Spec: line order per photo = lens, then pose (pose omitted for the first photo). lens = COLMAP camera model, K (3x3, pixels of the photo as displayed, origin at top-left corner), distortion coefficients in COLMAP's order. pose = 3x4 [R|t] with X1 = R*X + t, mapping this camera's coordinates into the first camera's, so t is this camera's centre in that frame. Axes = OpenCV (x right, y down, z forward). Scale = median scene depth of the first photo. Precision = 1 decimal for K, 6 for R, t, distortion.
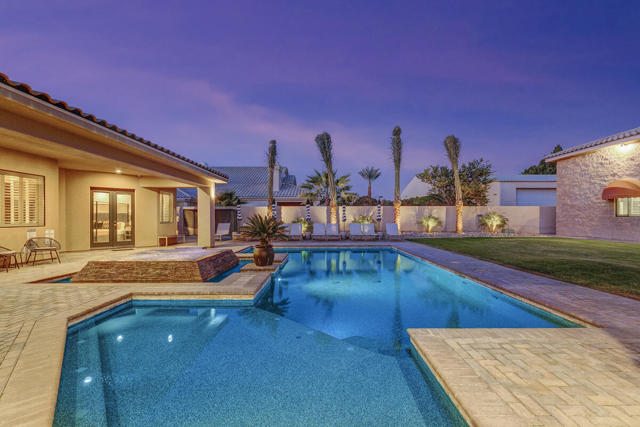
lens RADIAL K [[281.1, 0, 322.9], [0, 281.1, 217.2], [0, 0, 1]] dist [0.000011, -0.000010]
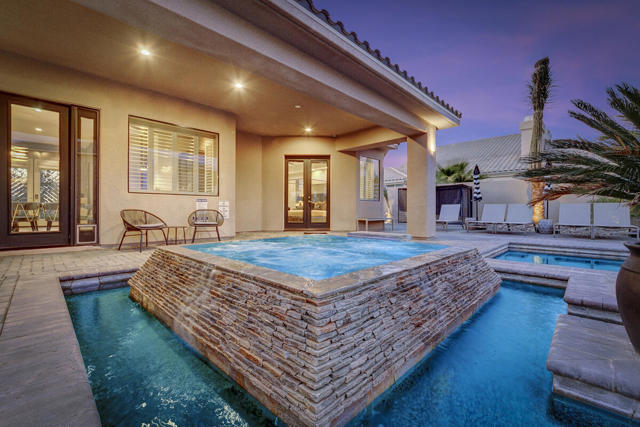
lens RADIAL K [[276.4, 0, 320.0], [0, 276.4, 213.5], [0, 0, 1]] dist [-0.003814, -0.000346]
pose [[0.710675, 0.011497, -0.703426, -0.116461], [-0.002423, 0.999901, 0.013895, 0.034781], [0.703516, -0.008170, 0.710633, 0.323790]]
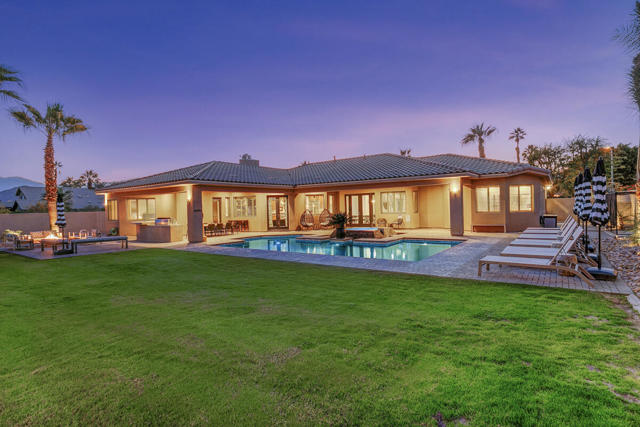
lens RADIAL K [[325.1, 0, 320.0], [0, 325.1, 213.5], [0, 0, 1]] dist [-0.001371, -0.000817]
pose [[-0.586227, 0.034598, -0.809408, 0.747368], [0.032466, 0.999288, 0.019200, -0.019321], [0.809496, -0.015022, -0.586933, 0.982199]]
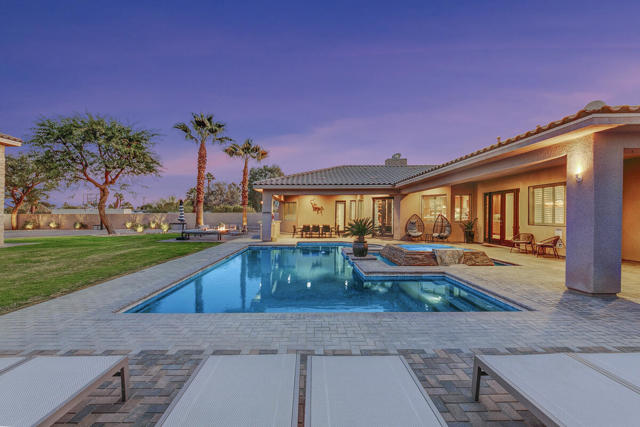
lens RADIAL K [[283.6, 0, 310.4], [0, 283.6, 219.8], [0, 0, 1]] dist [0.000285, -0.000064]
pose [[-0.999982, 0.005953, 0.000601, 0.014817], [0.005961, 0.999880, 0.014310, -0.009645], [-0.000516, 0.014314, -0.999897, 1.063072]]
